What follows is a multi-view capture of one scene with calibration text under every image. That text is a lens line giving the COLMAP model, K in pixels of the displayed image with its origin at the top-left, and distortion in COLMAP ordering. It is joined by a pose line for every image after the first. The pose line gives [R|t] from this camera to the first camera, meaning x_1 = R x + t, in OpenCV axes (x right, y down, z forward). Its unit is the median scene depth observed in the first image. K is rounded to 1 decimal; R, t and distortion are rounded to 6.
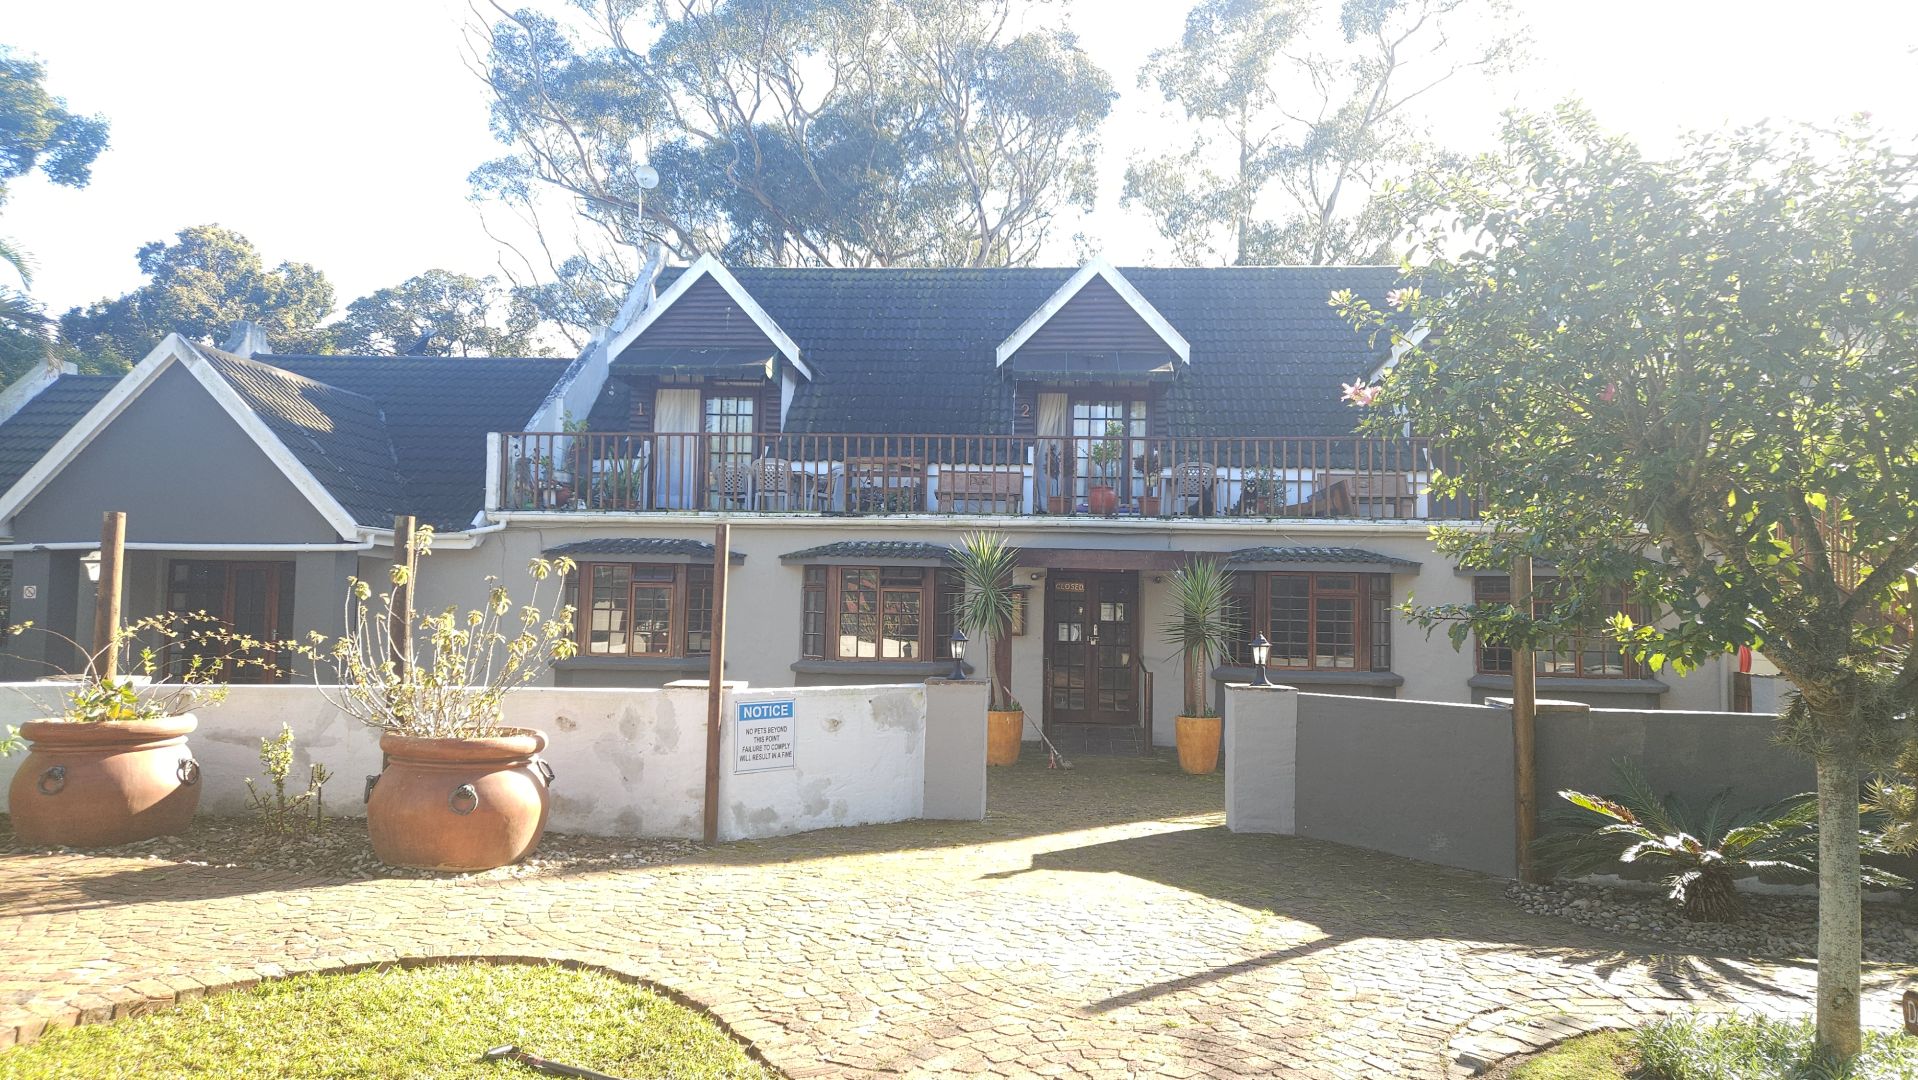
lens RADIAL K [[1282.3, 0, 966.3], [0, 1282.3, 530.4], [0, 0, 1]] dist [0.051950, -0.003522]
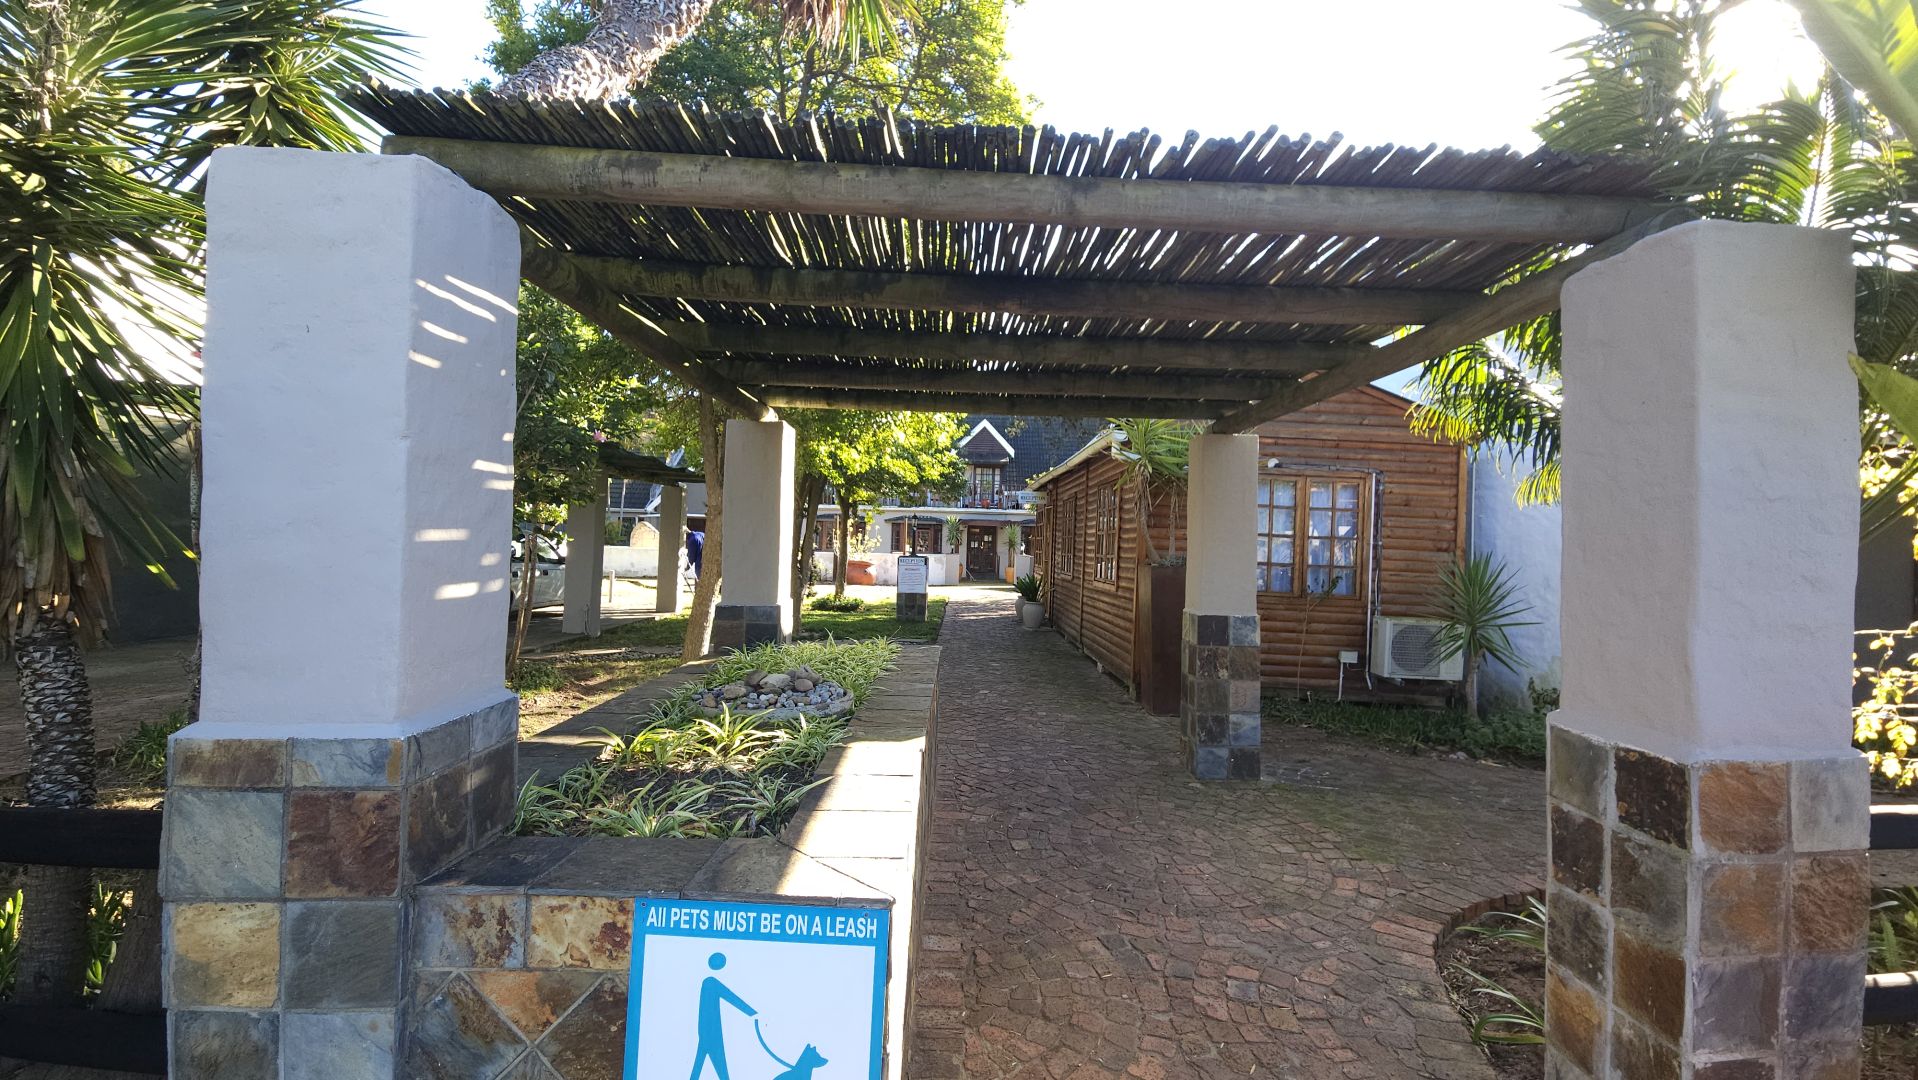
lens RADIAL K [[787.5, 0, 954.5], [0, 787.5, 526.8], [0, 0, 1]] dist [0.009605, -0.006087]
pose [[0.997365, 0.009407, 0.071940, -0.113953], [-0.012890, 0.998759, 0.048110, -0.059800], [-0.071399, -0.048911, 0.996248, -0.976385]]
